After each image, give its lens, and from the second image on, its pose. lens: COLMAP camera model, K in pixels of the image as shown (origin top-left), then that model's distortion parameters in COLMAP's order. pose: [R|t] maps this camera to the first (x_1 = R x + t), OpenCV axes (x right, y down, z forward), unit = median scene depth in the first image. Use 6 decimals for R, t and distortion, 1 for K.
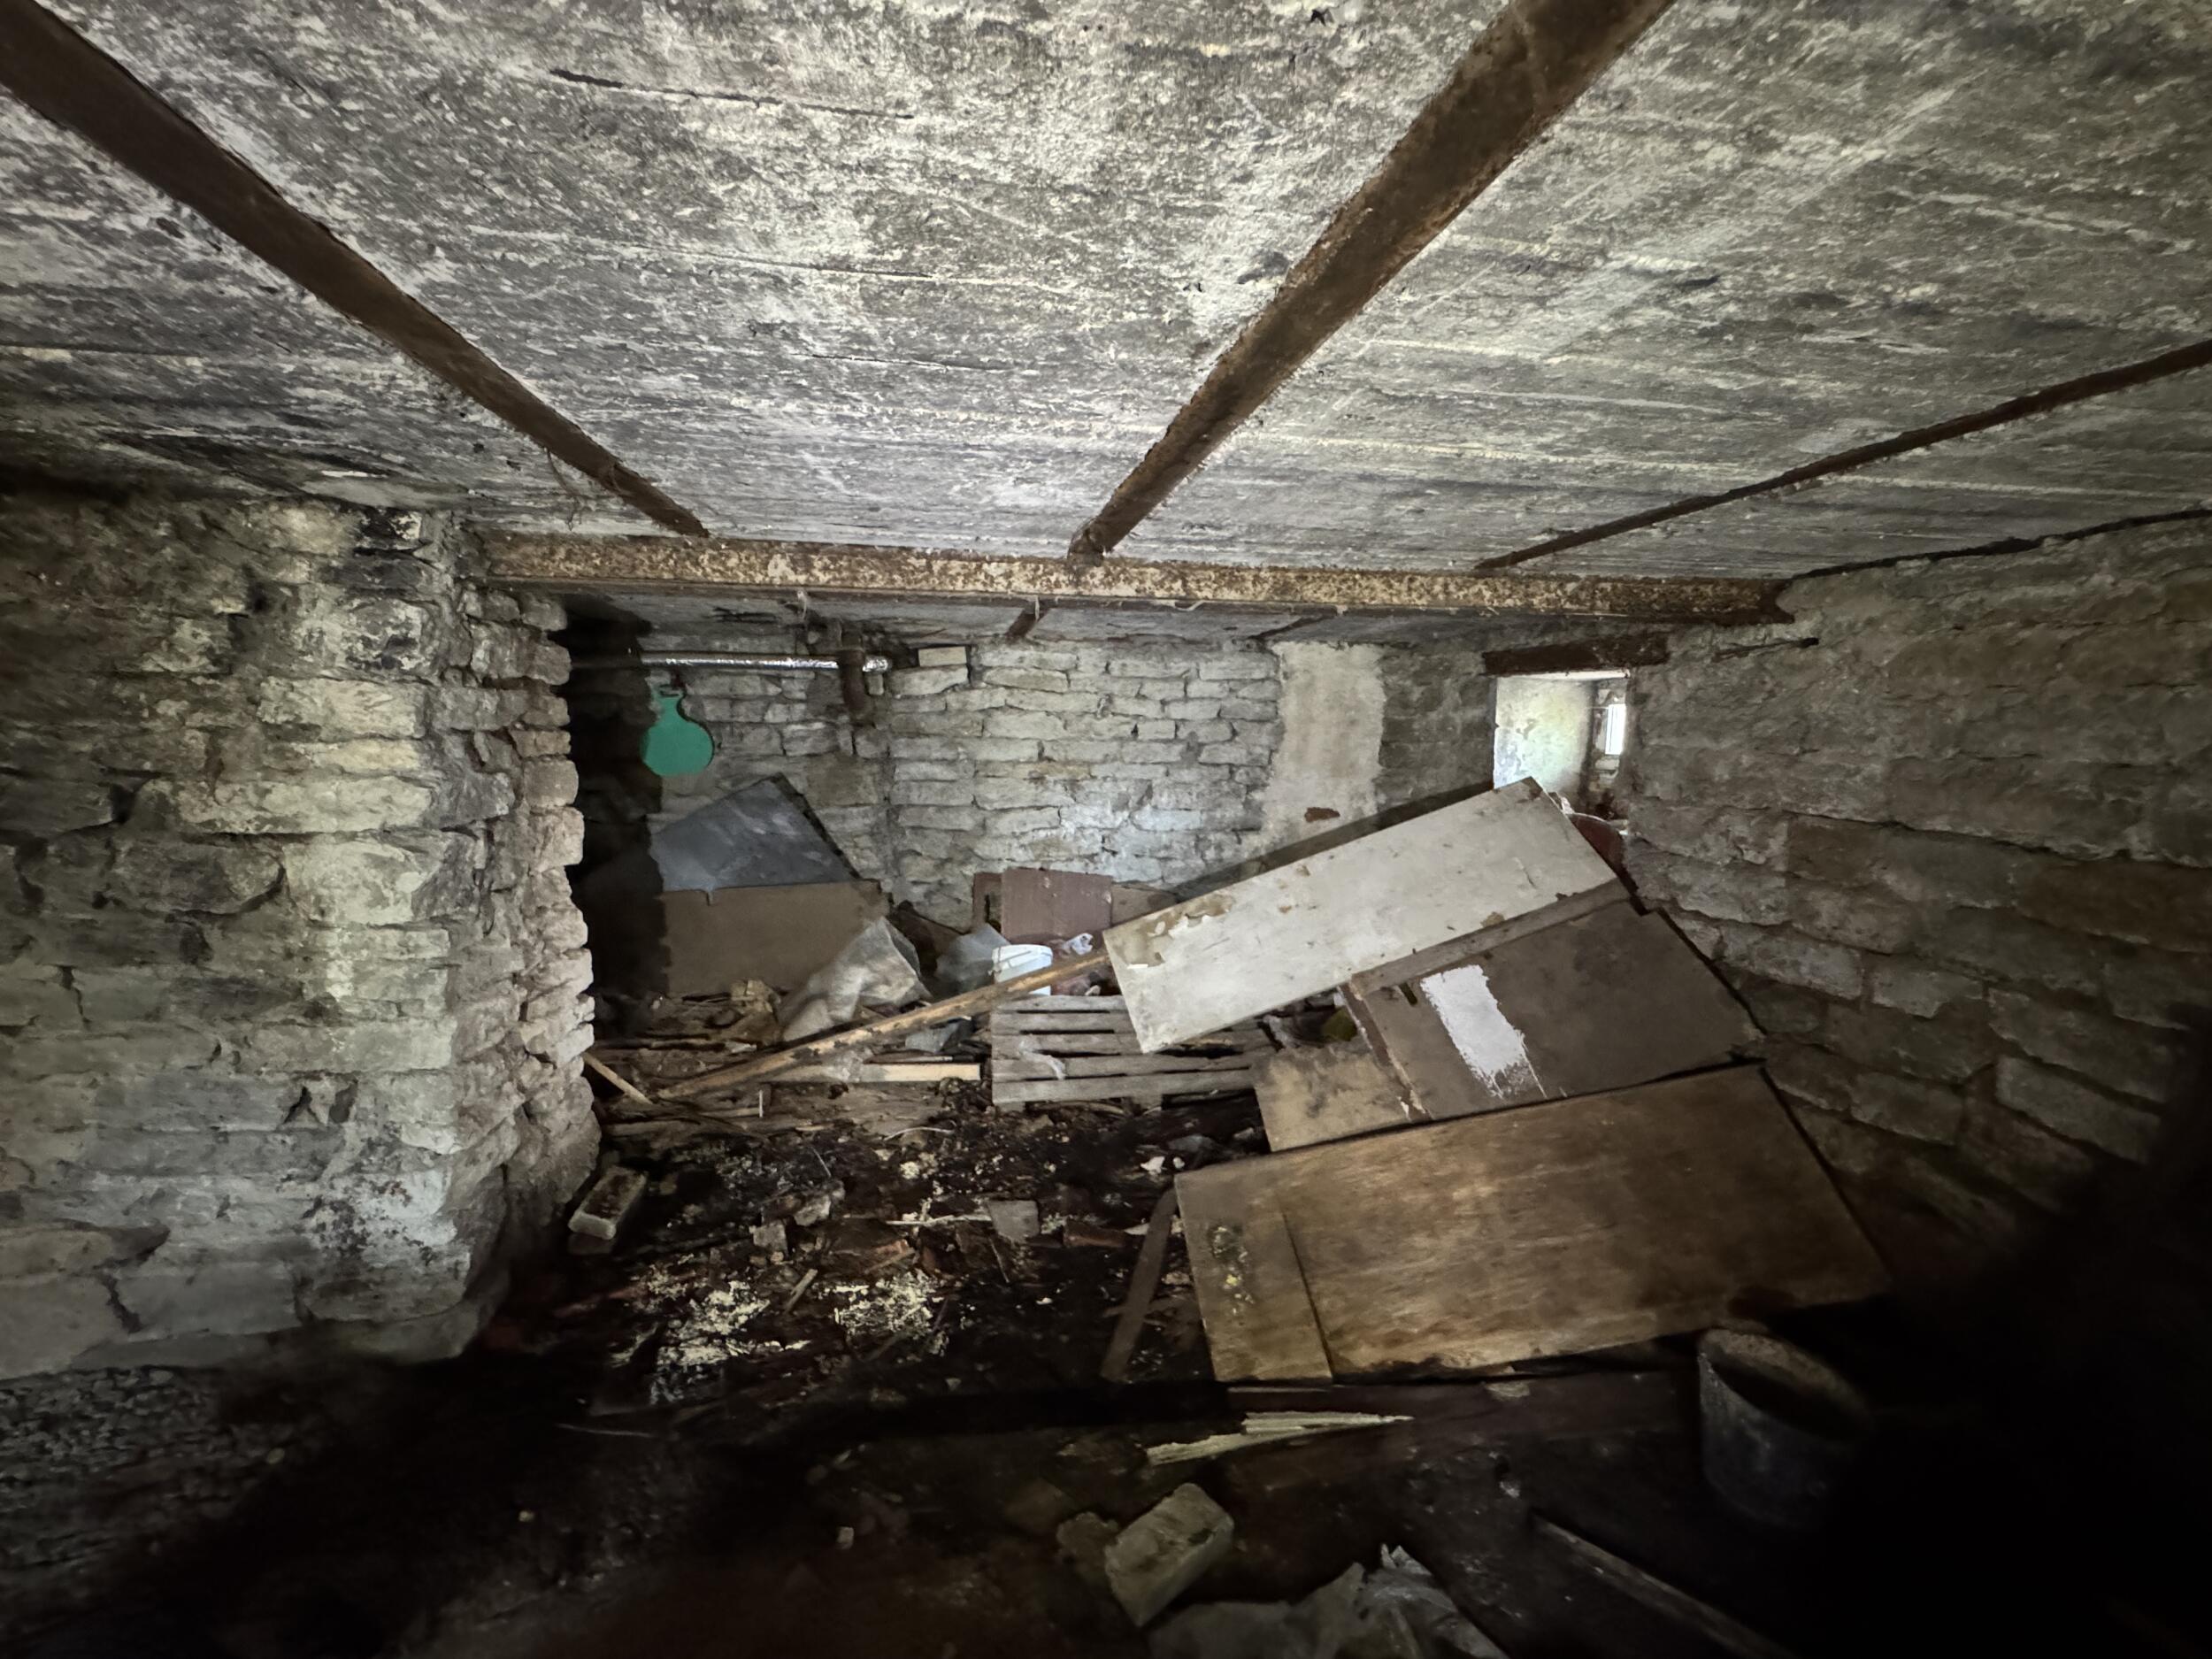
lens RADIAL K [[889.3, 0, 1106.0], [0, 889.3, 829.5], [0, 0, 1]] dist [-0.002449, 0.000170]
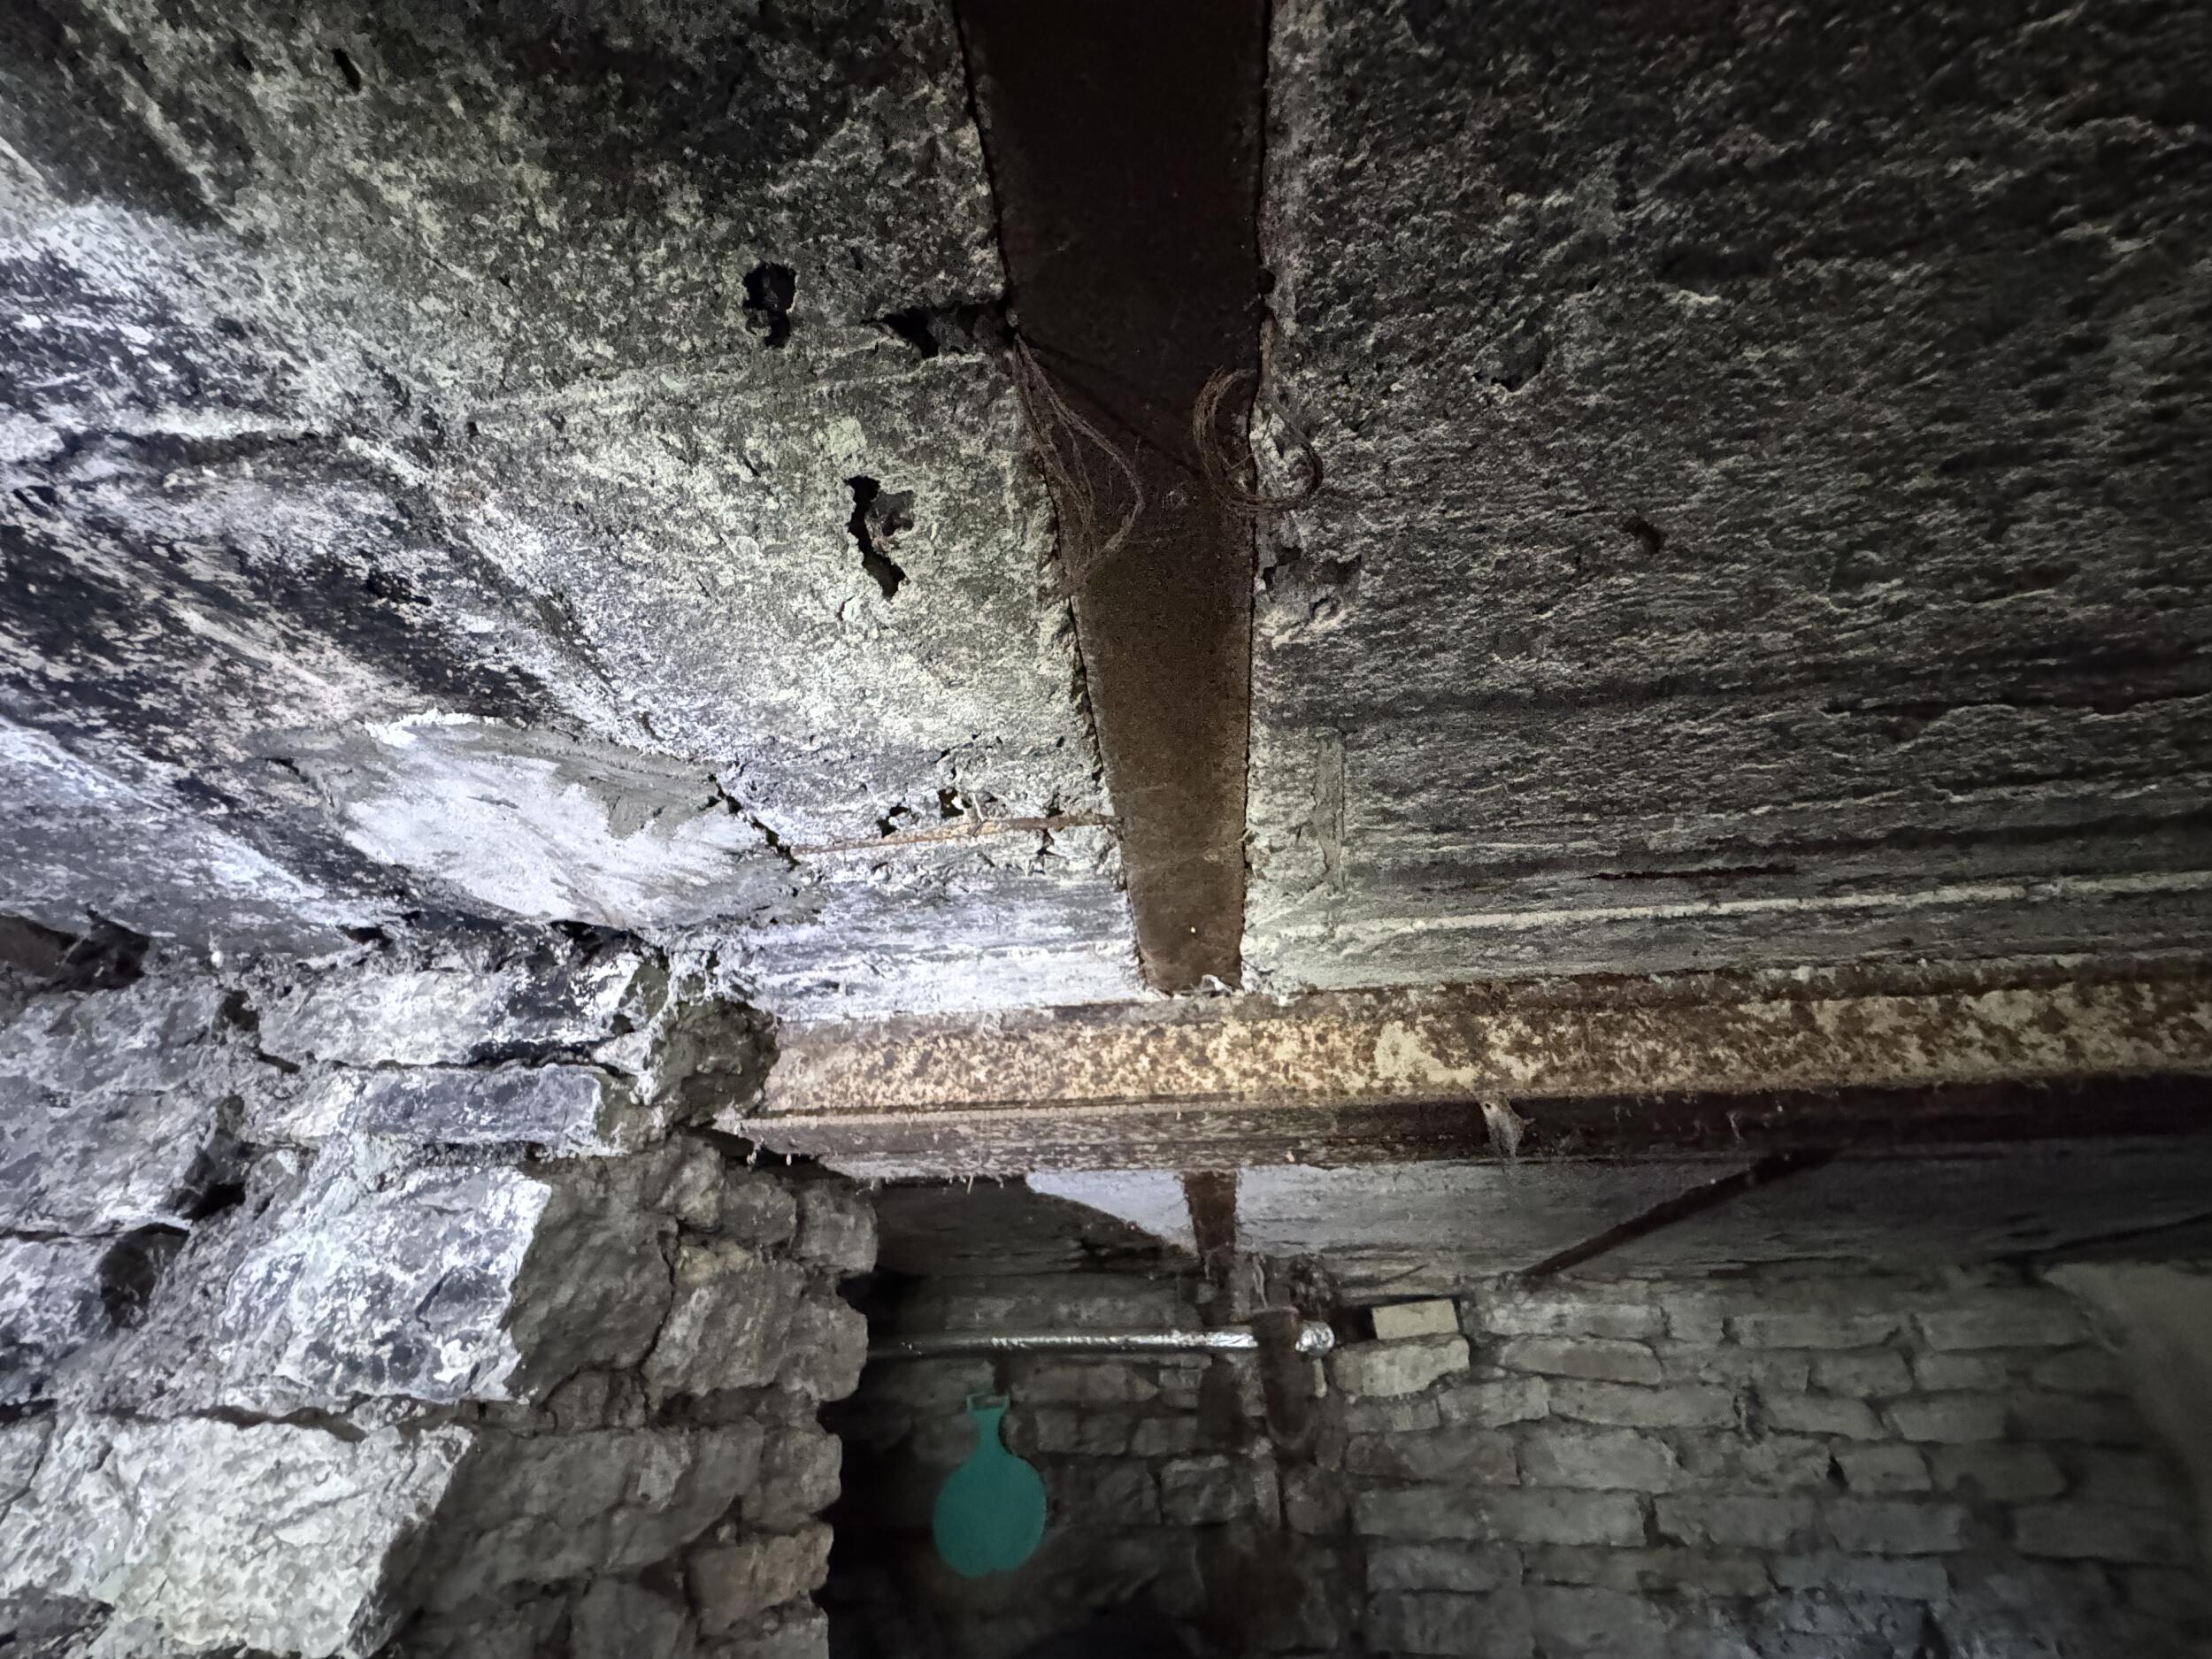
lens RADIAL K [[889.3, 0, 1106.0], [0, 889.3, 829.5], [0, 0, 1]] dist [-0.002449, 0.000170]
pose [[0.958163, -0.165776, -0.233330, -0.193513], [-0.024932, 0.763760, -0.645019, -0.057352], [0.285137, 0.623850, 0.727673, 0.309358]]
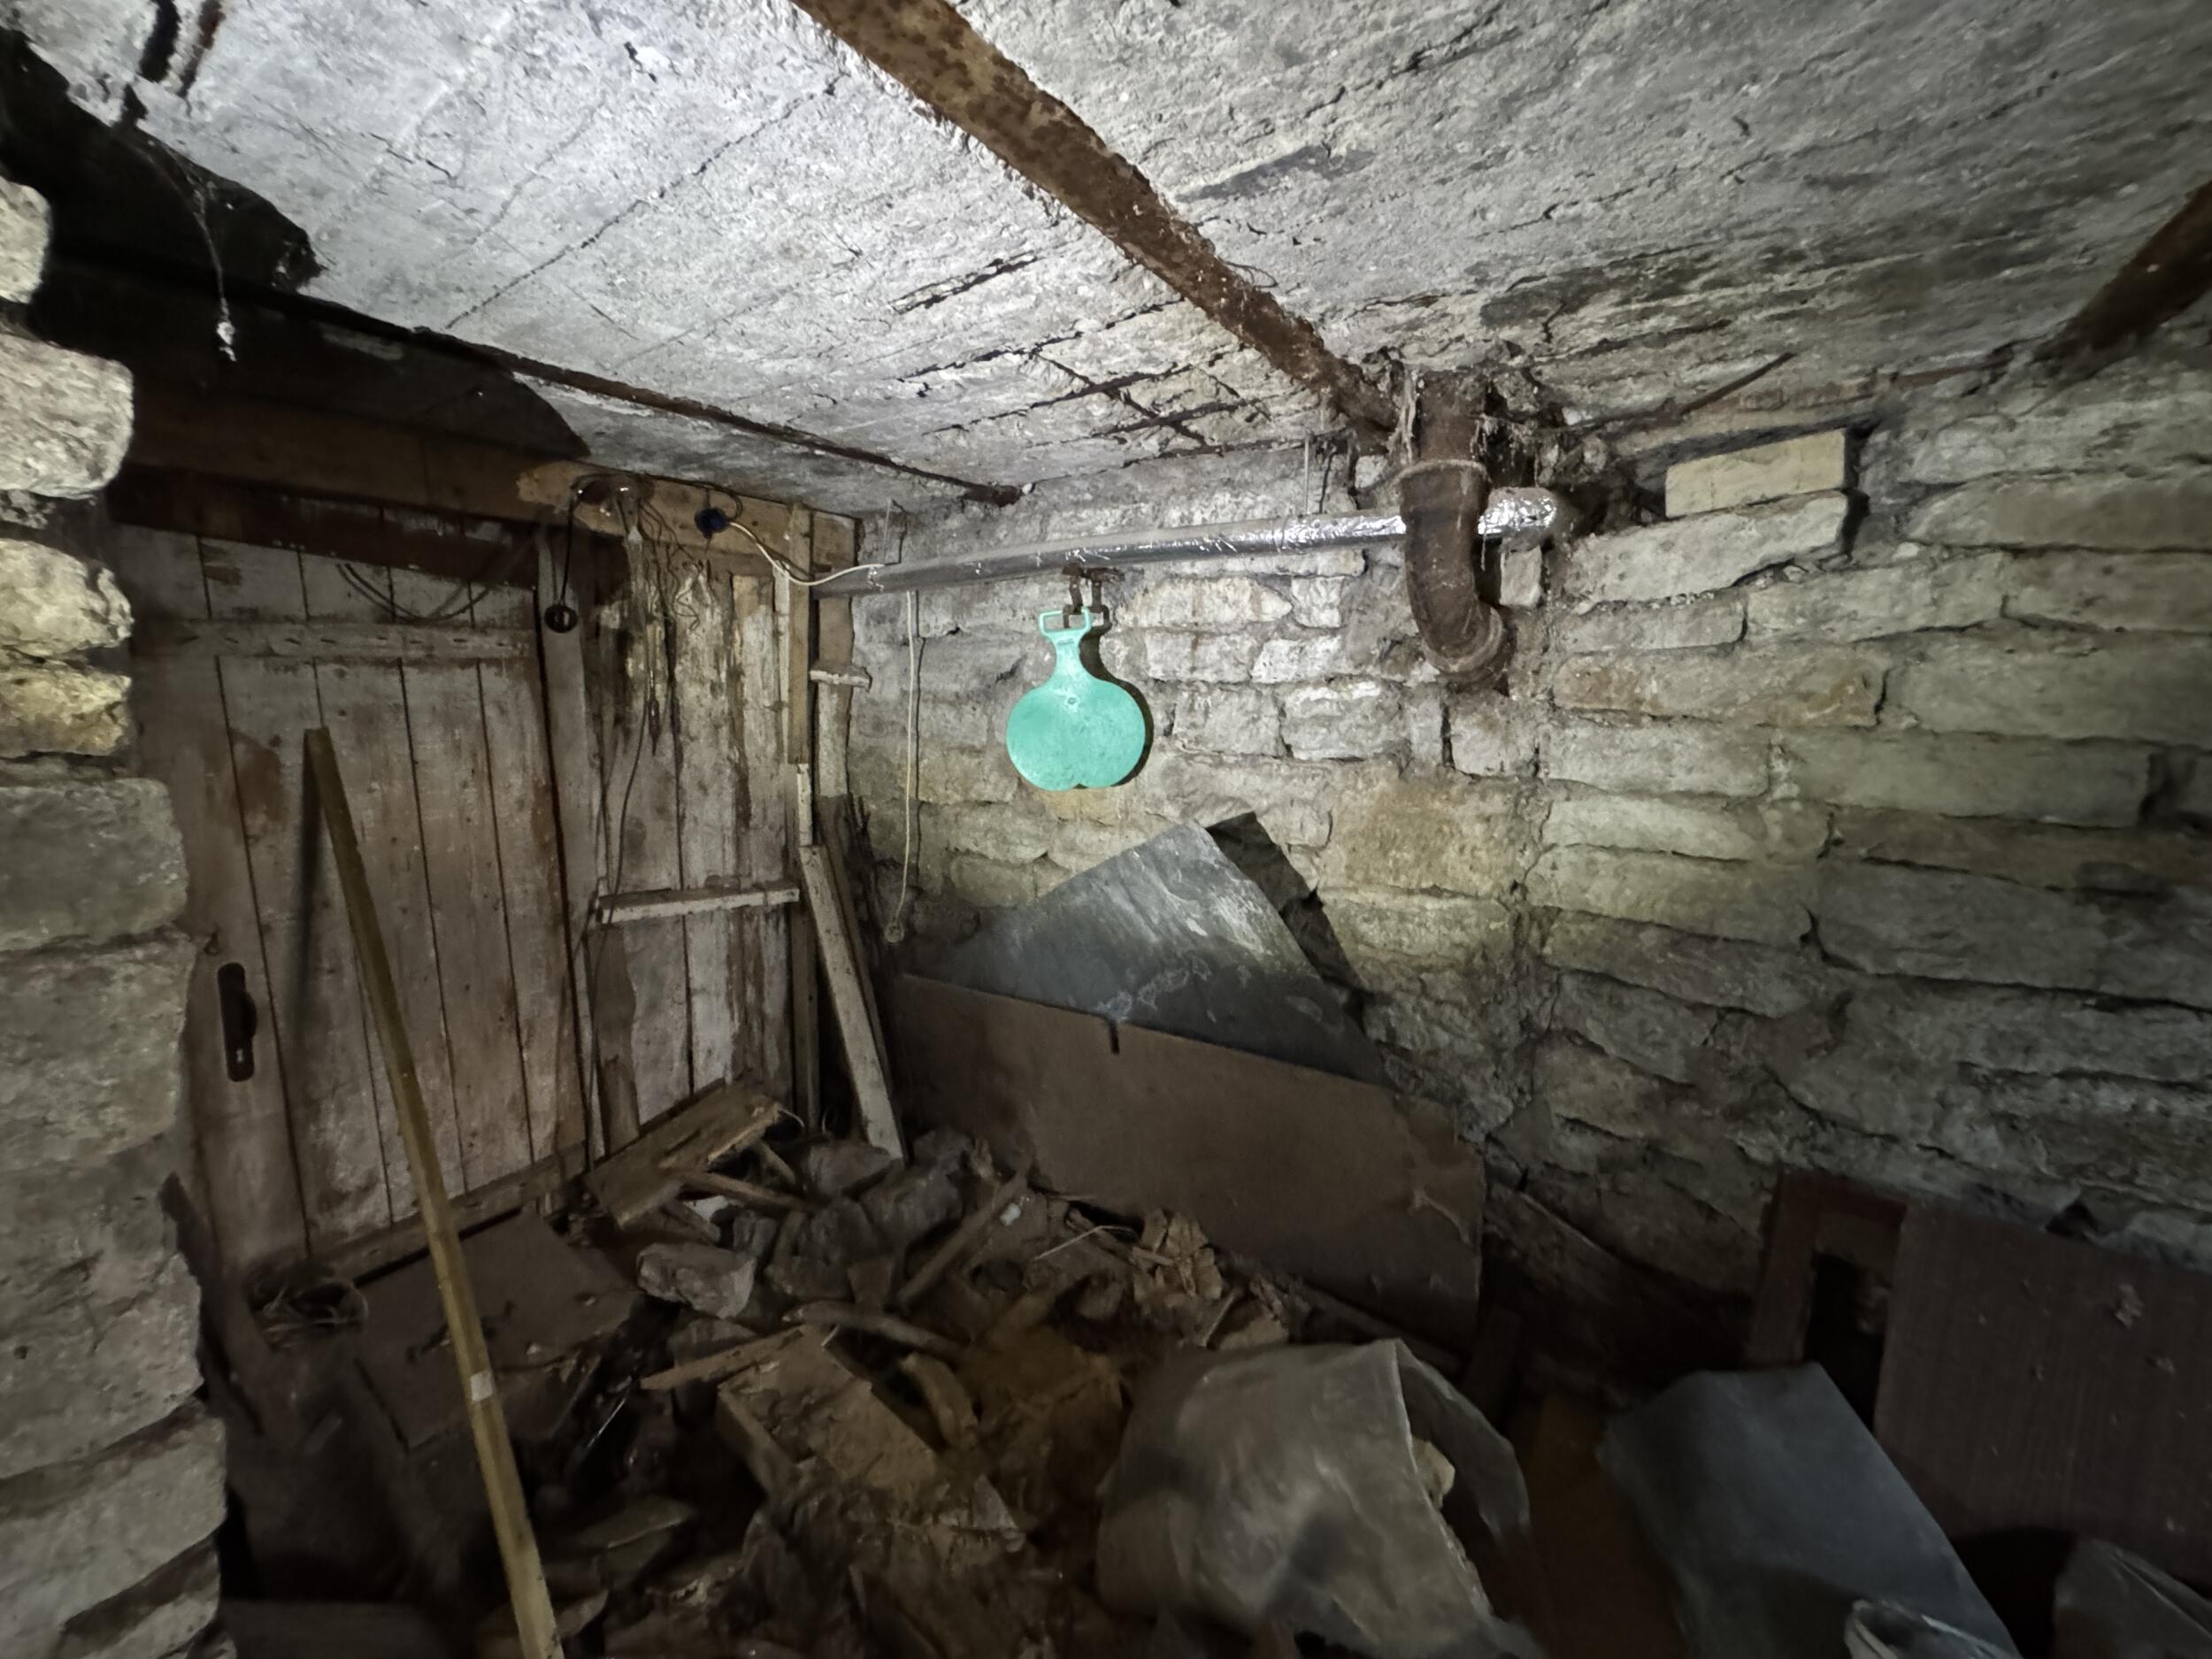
lens RADIAL K [[883.3, 0, 1109.2], [0, 883.3, 818.6], [0, 0, 1]] dist [-0.000352, -0.000012]
pose [[0.722376, 0.100099, -0.684217, -0.122707], [-0.096467, 0.994380, 0.043628, -0.064191], [0.684739, 0.034488, 0.727972, 0.627340]]
